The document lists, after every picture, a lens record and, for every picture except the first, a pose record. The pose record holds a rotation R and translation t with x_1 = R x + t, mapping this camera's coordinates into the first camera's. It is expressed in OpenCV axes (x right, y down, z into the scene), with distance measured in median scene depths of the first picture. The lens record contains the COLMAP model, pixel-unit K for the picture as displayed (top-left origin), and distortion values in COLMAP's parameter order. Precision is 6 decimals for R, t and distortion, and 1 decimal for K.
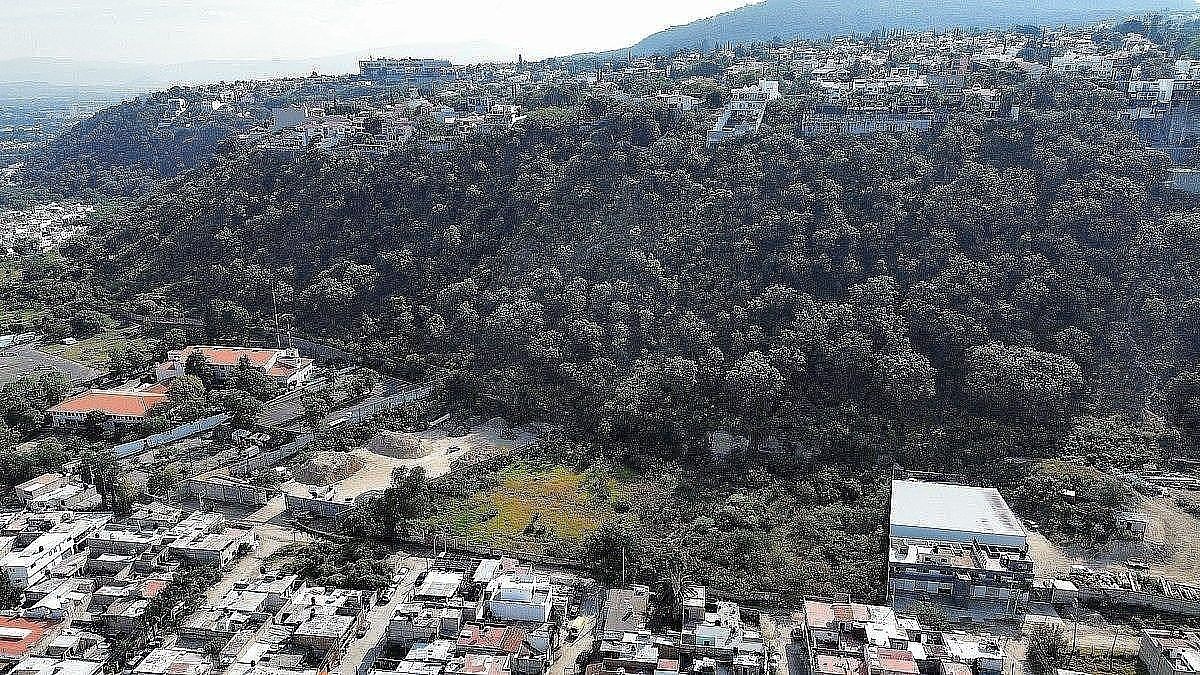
lens RADIAL K [[849.3, 0, 600.9], [0, 849.3, 336.0], [0, 0, 1]] dist [0.069312, -0.063472]
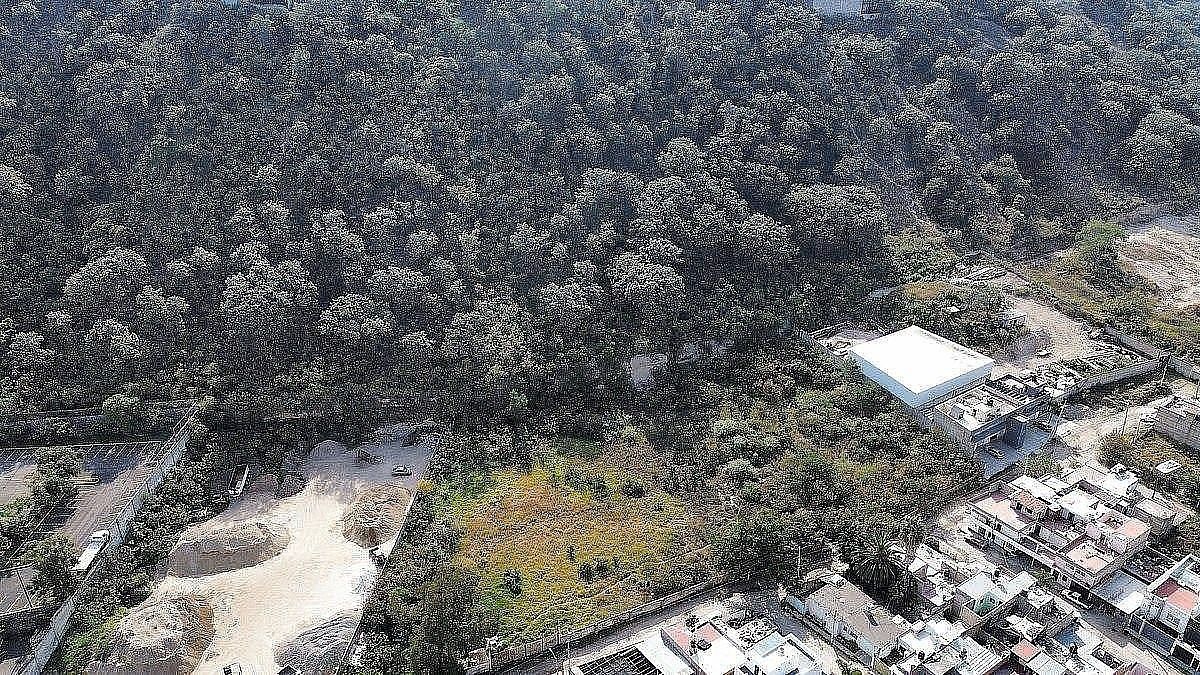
lens RADIAL K [[849.3, 0, 598.7], [0, 849.3, 331.9], [0, 0, 1]] dist [0.069312, -0.063472]
pose [[0.735277, -0.302301, 0.606615, -0.365798], [0.198343, 0.951811, 0.233915, -0.108200], [-0.648096, -0.051674, 0.759804, 0.366728]]
